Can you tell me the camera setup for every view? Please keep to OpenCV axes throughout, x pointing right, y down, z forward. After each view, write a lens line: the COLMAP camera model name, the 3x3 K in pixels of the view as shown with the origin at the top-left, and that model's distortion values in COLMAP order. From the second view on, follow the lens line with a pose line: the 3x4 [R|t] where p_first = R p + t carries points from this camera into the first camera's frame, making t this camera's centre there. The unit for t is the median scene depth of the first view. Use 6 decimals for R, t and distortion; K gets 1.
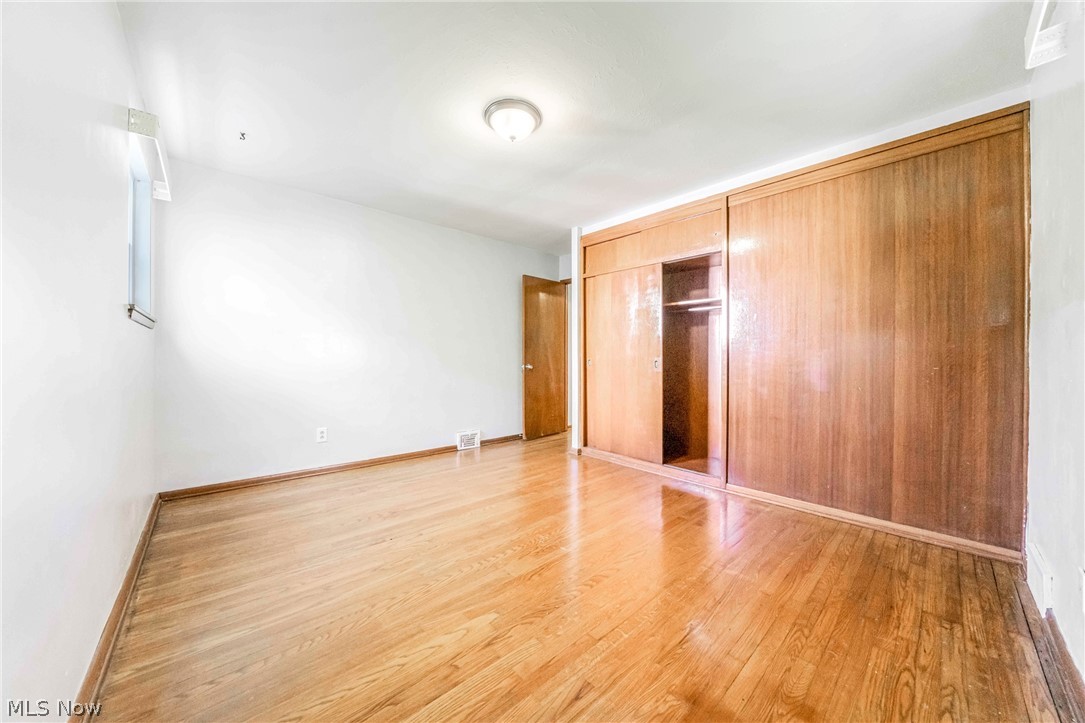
lens RADIAL K [[371.9, 0, 538.2], [0, 371.9, 358.8], [0, 0, 1]] dist [-0.009976, 0.000000]
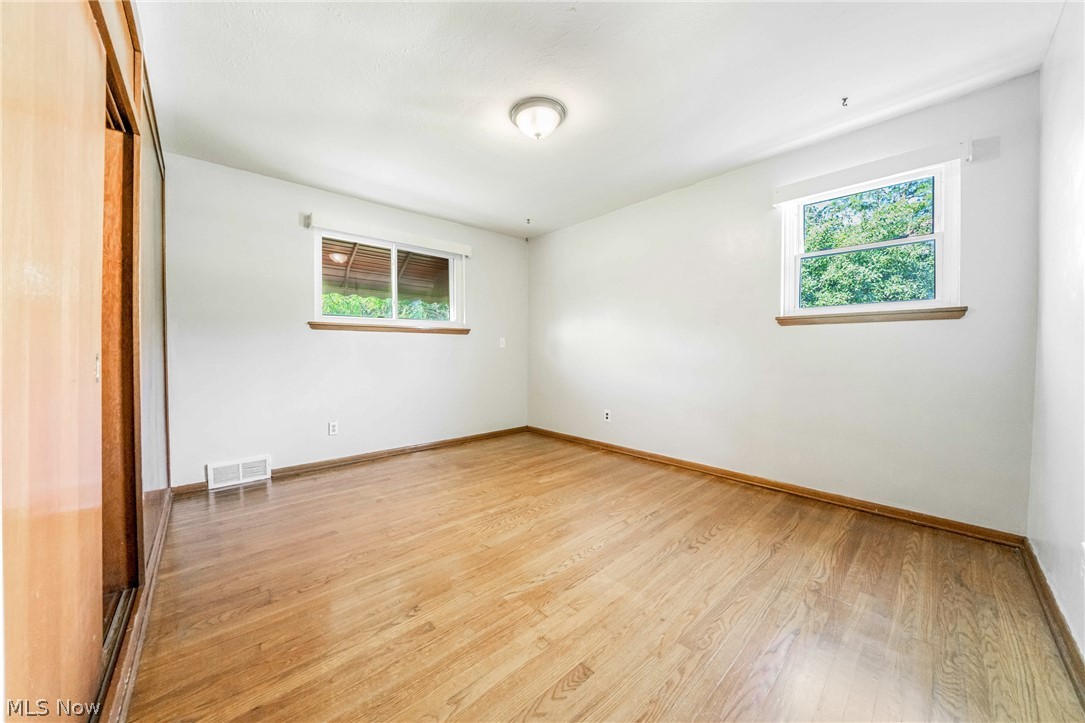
lens RADIAL K [[371.9, 0, 538.2], [0, 371.9, 358.8], [0, 0, 1]] dist [-0.009976, 0.000000]
pose [[-0.999985, -0.005094, -0.002212, -0.073562], [-0.005142, 0.999741, 0.022180, -0.000280], [0.002098, 0.022191, -0.999752, 2.104597]]
